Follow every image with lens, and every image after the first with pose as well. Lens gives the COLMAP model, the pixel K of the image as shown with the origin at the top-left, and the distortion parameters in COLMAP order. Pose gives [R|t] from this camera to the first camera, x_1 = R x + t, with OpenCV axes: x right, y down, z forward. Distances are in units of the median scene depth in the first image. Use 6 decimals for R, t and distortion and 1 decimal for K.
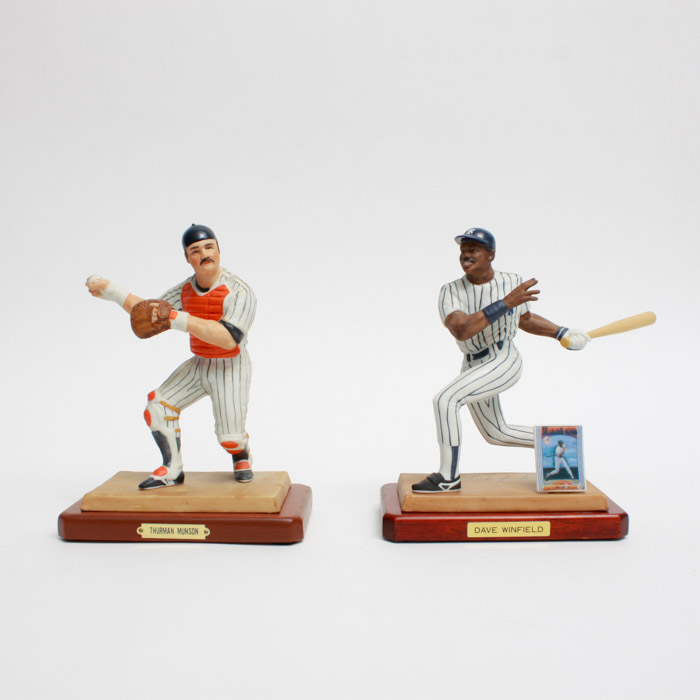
lens RADIAL K [[967.3, 0, 350.0], [0, 967.3, 350.0], [0, 0, 1]] dist [-0.115632, -0.007280]
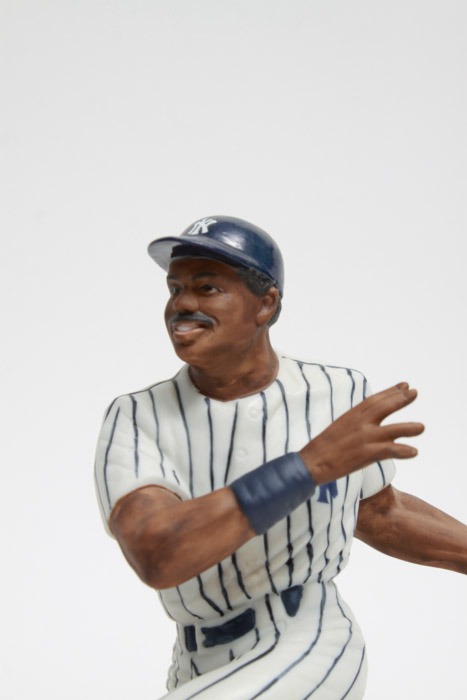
lens RADIAL K [[1706.6, 0, 233.5], [0, 1706.6, 350.0], [0, 0, 1]] dist [0.028119, 0.282238]
pose [[0.996661, 0.023739, 0.078119, 0.094793], [-0.016722, 0.995866, -0.089285, -0.035816], [-0.079916, 0.087680, 0.992938, 0.468172]]
